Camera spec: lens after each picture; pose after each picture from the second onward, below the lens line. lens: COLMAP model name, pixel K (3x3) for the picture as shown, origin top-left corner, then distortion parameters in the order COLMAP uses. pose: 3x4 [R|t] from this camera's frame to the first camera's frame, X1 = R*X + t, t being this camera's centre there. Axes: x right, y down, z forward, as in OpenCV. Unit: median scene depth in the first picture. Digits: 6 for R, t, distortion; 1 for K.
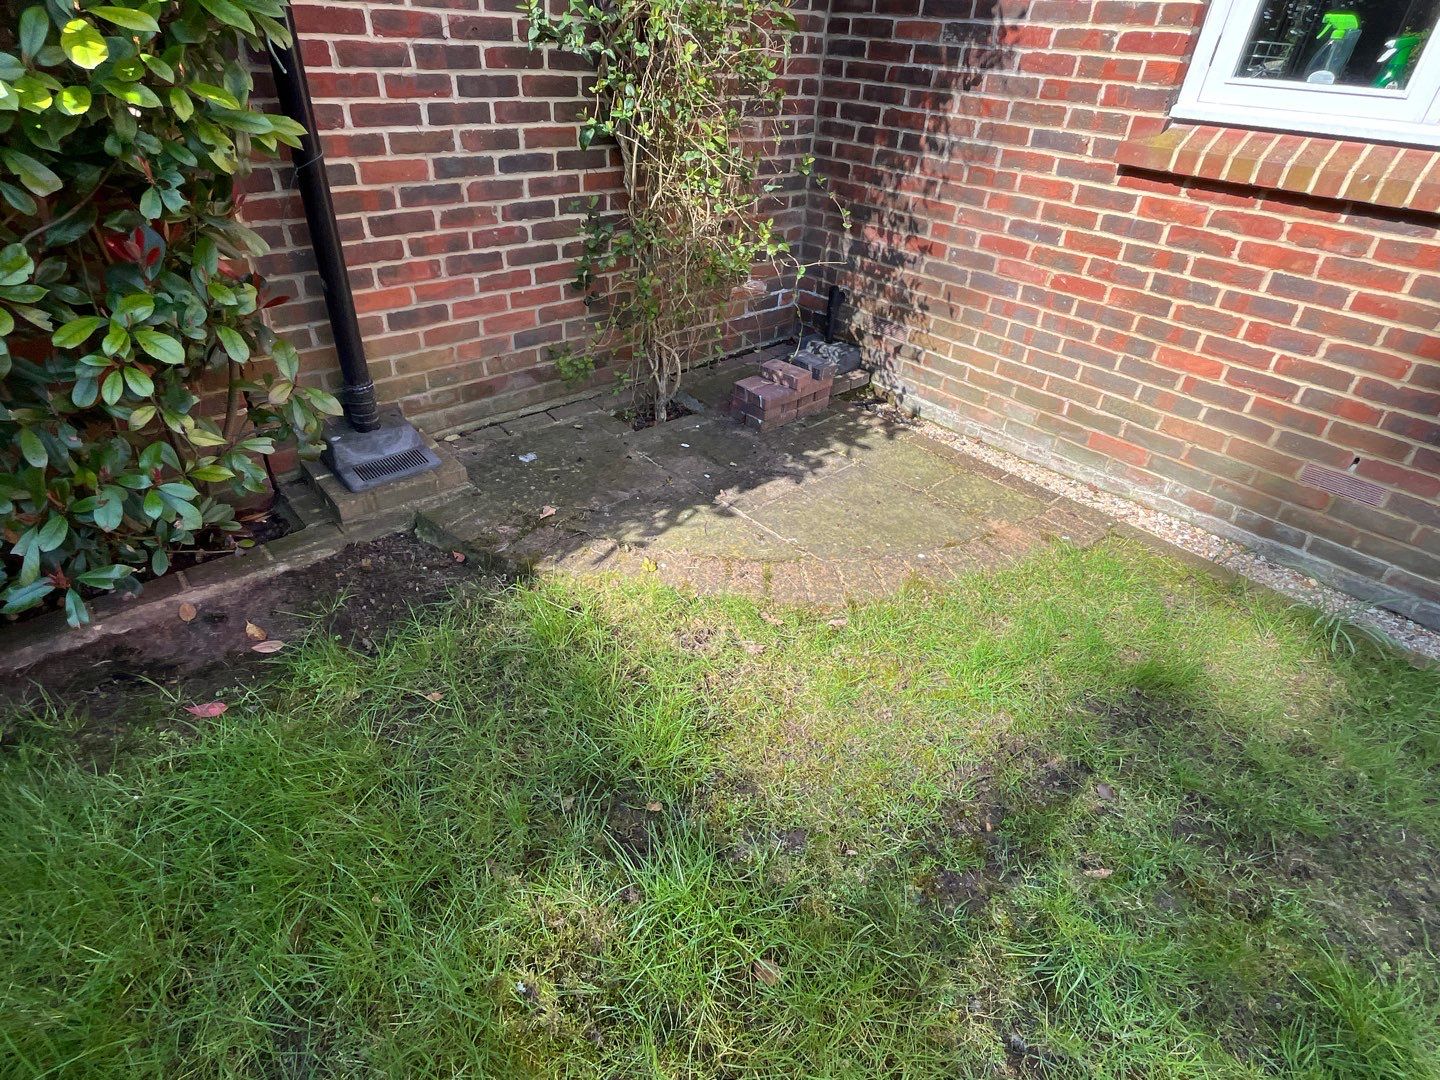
lens RADIAL K [[756.3, 0, 709.5], [0, 756.3, 541.0], [0, 0, 1]] dist [0.004243, -0.003475]
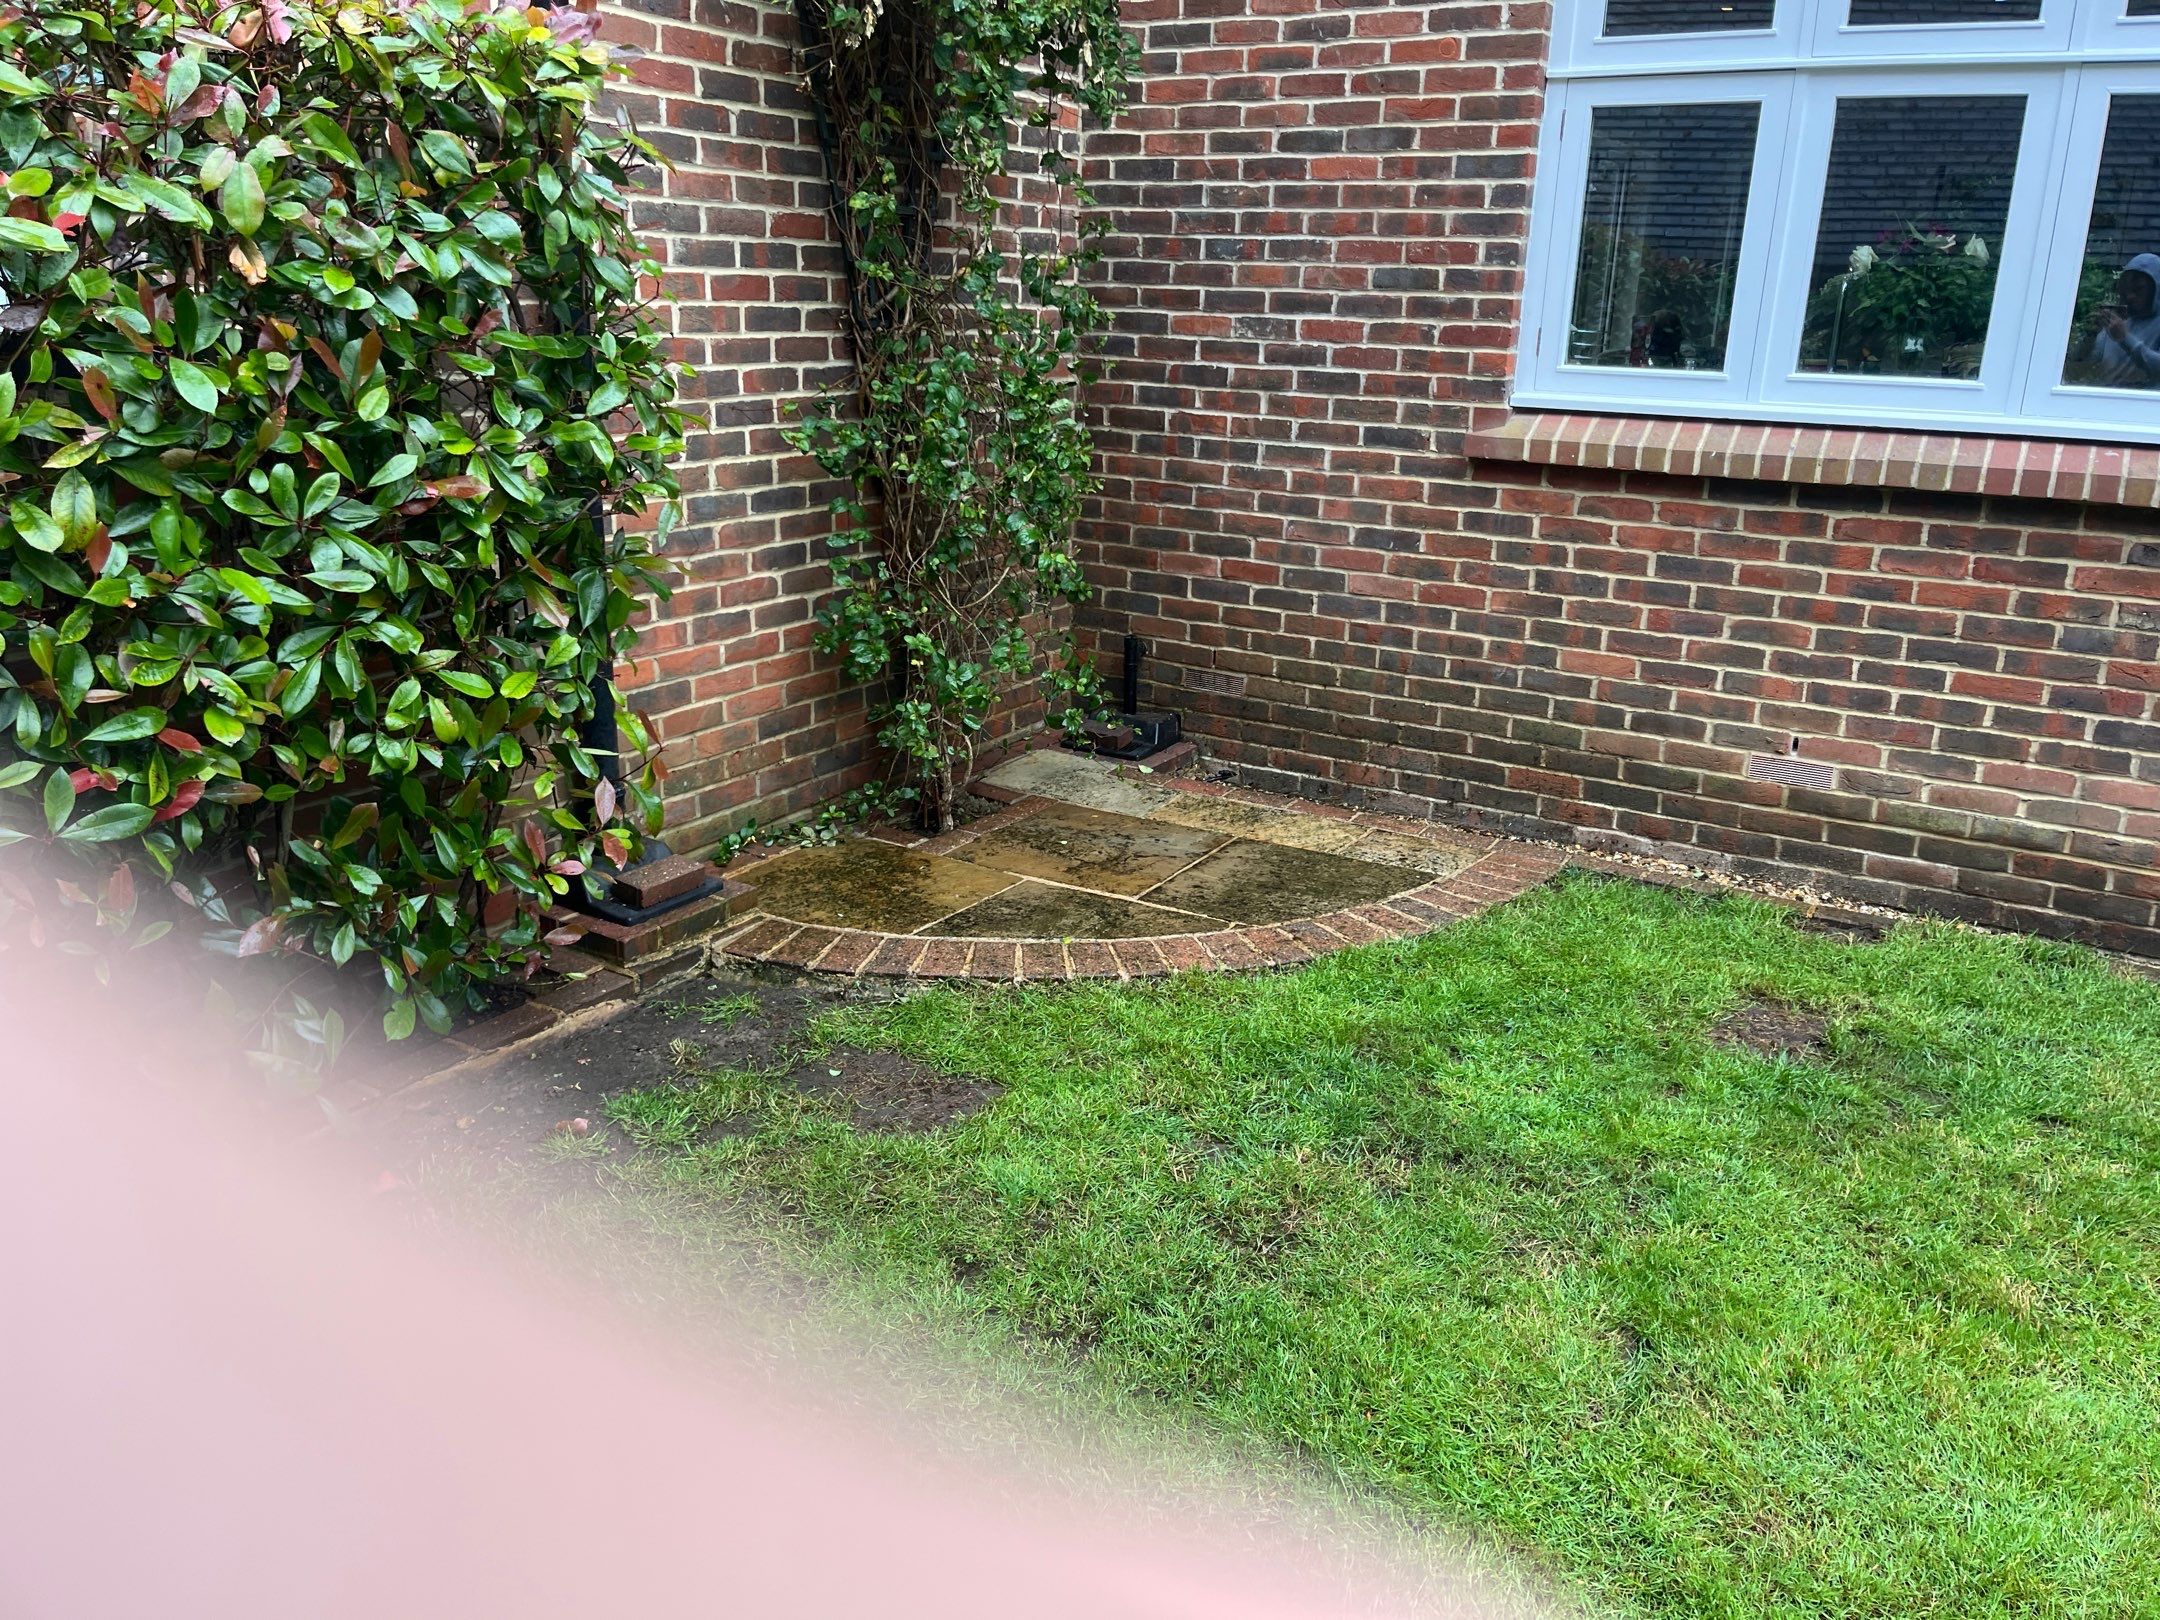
lens RADIAL K [[1645.7, 0, 1087.2], [0, 1645.7, 805.9], [0, 0, 1]] dist [0.071489, -0.101279]
pose [[0.955993, -0.112348, 0.271026, -0.432409], [0.182540, 0.950970, -0.249670, 0.273578], [-0.229688, 0.288155, 0.929629, -0.544575]]
